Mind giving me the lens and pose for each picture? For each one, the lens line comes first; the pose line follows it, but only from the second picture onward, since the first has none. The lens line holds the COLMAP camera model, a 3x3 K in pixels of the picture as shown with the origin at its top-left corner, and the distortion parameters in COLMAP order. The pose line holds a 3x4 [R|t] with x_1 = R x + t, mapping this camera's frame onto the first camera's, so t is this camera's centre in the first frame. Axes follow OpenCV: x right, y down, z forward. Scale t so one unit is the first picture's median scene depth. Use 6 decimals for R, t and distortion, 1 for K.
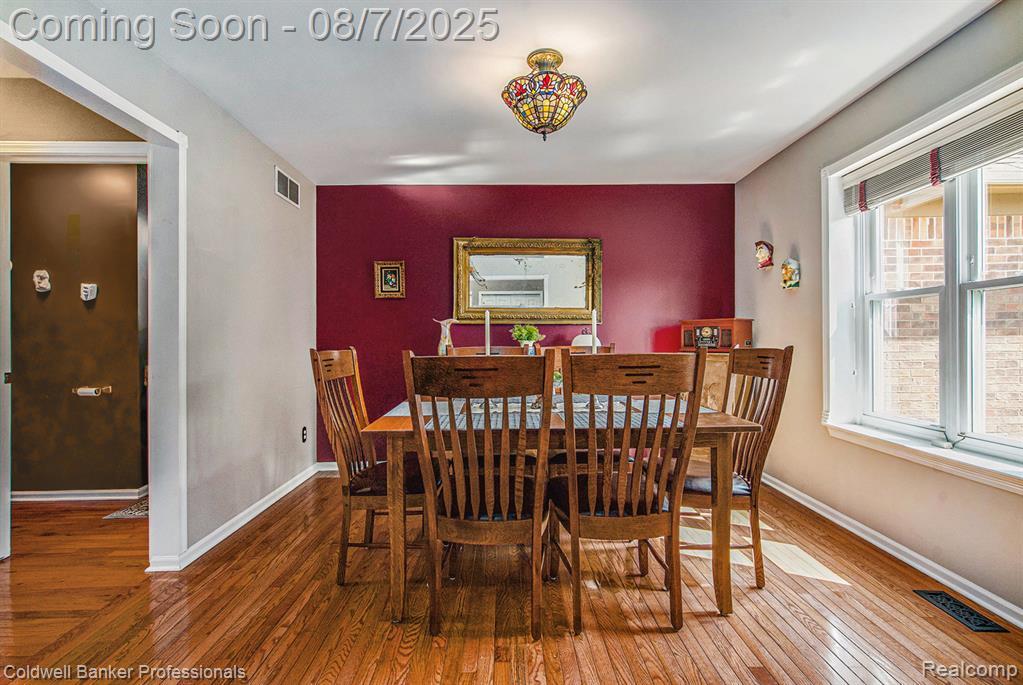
lens RADIAL K [[479.5, 0, 508.2], [0, 479.5, 346.6], [0, 0, 1]] dist [-0.002142, -0.000622]
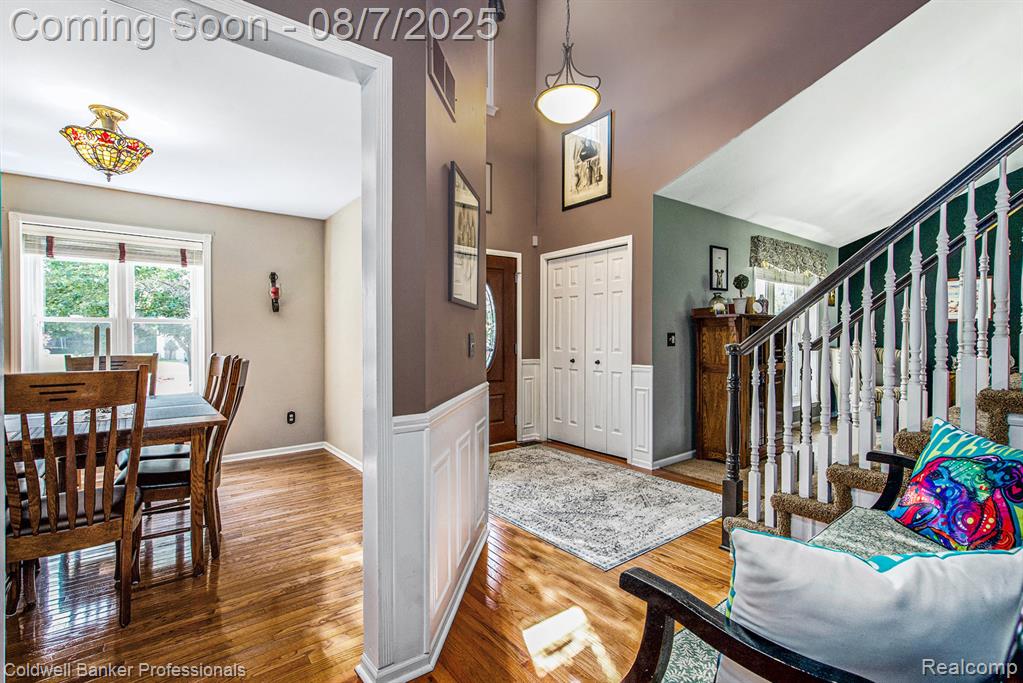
lens RADIAL K [[471.3, 0, 508.2], [0, 471.3, 330.2], [0, 0, 1]] dist [-0.002425, -0.000612]
pose [[-0.578961, 0.019494, 0.815122, -1.108265], [0.029582, 0.999558, -0.002893, -0.021277], [-0.814818, 0.022438, -0.579282, 0.675437]]
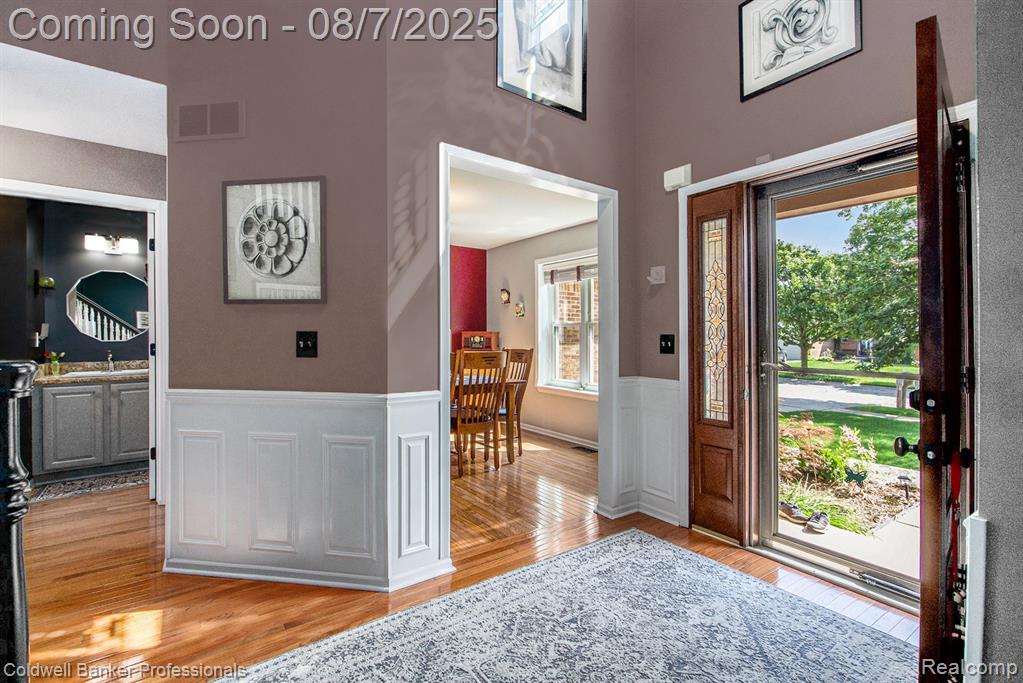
lens RADIAL K [[466.6, 0, 511.5], [0, 466.6, 341.5], [0, 0, 1]] dist [-0.000756, -0.000372]
pose [[0.825790, 0.008478, 0.563914, -0.550005], [-0.002816, 0.999937, -0.010910, -0.004690], [-0.563971, 0.007422, 0.825761, -0.582471]]
